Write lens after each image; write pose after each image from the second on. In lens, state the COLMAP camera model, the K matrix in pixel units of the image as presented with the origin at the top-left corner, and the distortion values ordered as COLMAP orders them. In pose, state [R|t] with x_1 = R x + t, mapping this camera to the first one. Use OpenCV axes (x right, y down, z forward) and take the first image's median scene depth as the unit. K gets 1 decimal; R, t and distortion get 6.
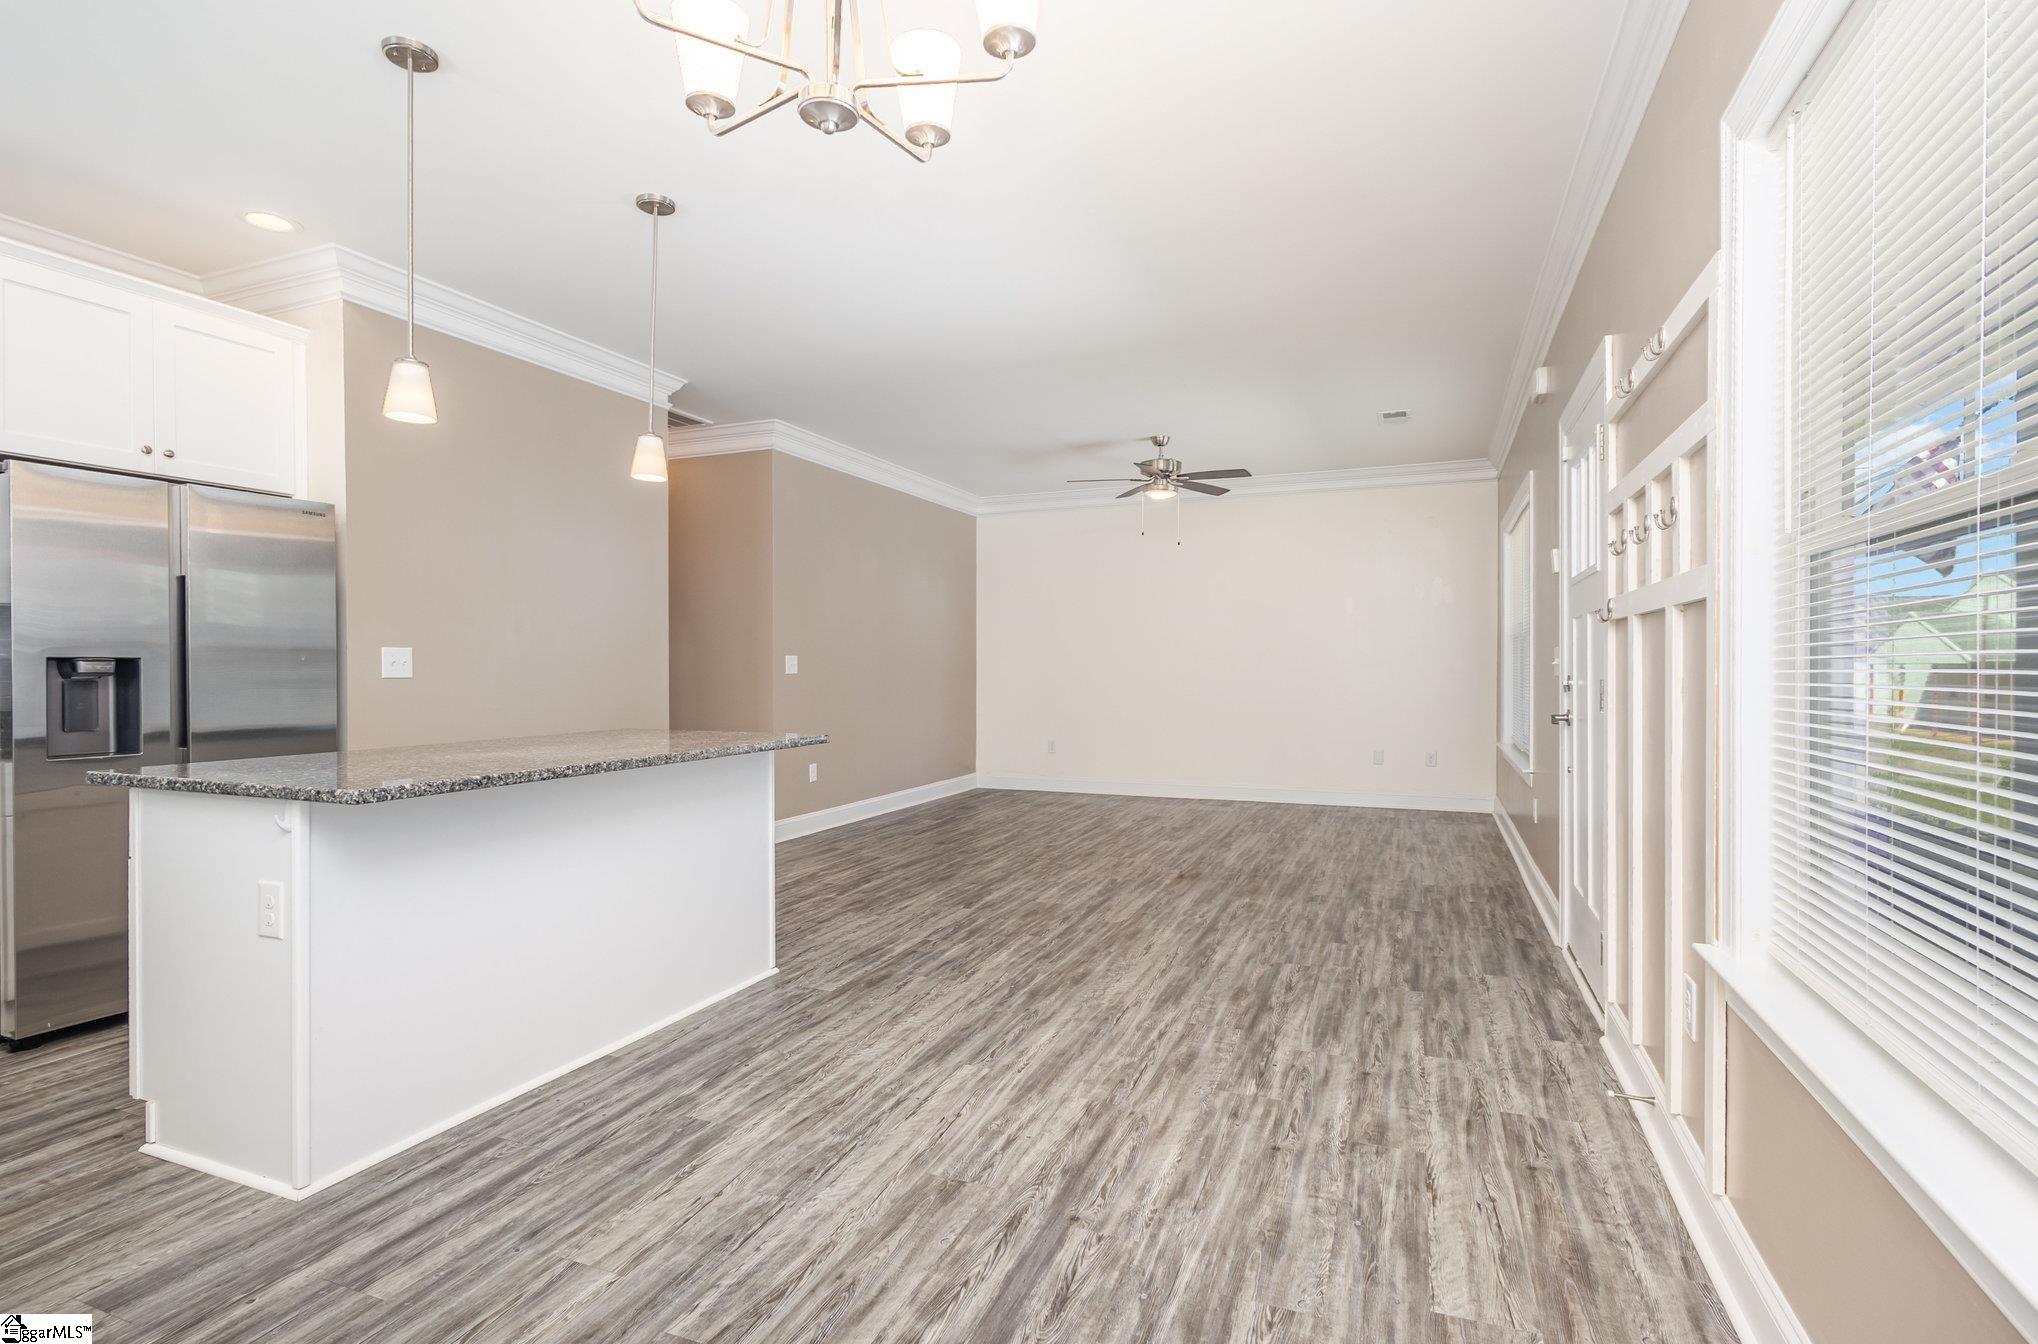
lens RADIAL K [[952.7, 0, 1017.9], [0, 952.7, 669.9], [0, 0, 1]] dist [-0.003910, -0.001776]
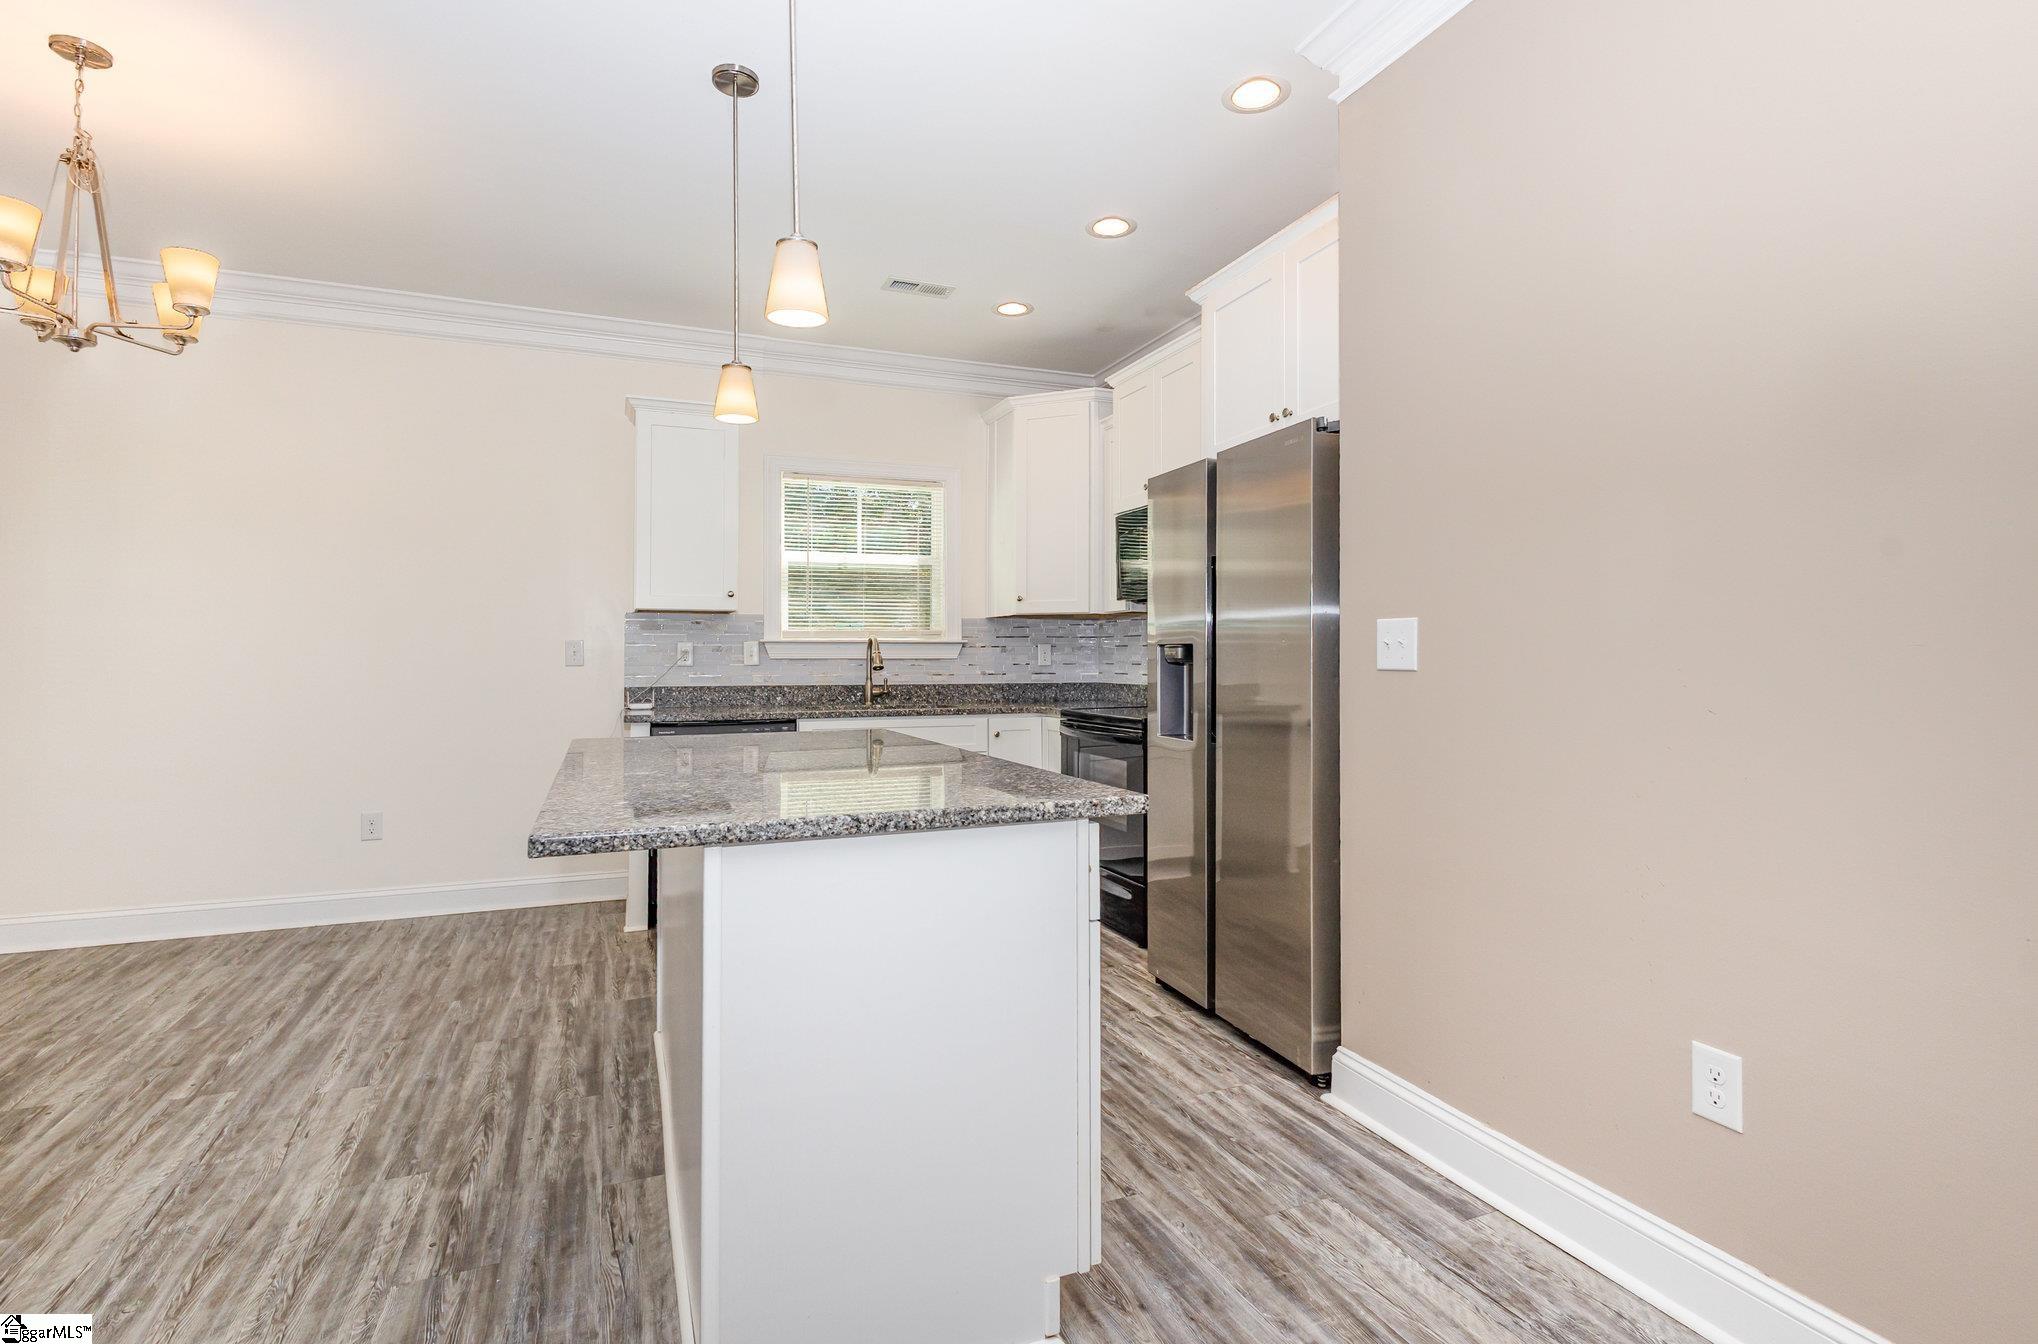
lens RADIAL K [[952.7, 0, 1018.4], [0, 952.7, 663.6], [0, 0, 1]] dist [-0.003910, -0.001776]
pose [[-0.698215, 0.007252, -0.715852, -0.114726], [-0.000538, 0.999943, 0.010655, -0.007590], [0.715888, 0.007825, -0.698171, 2.129217]]
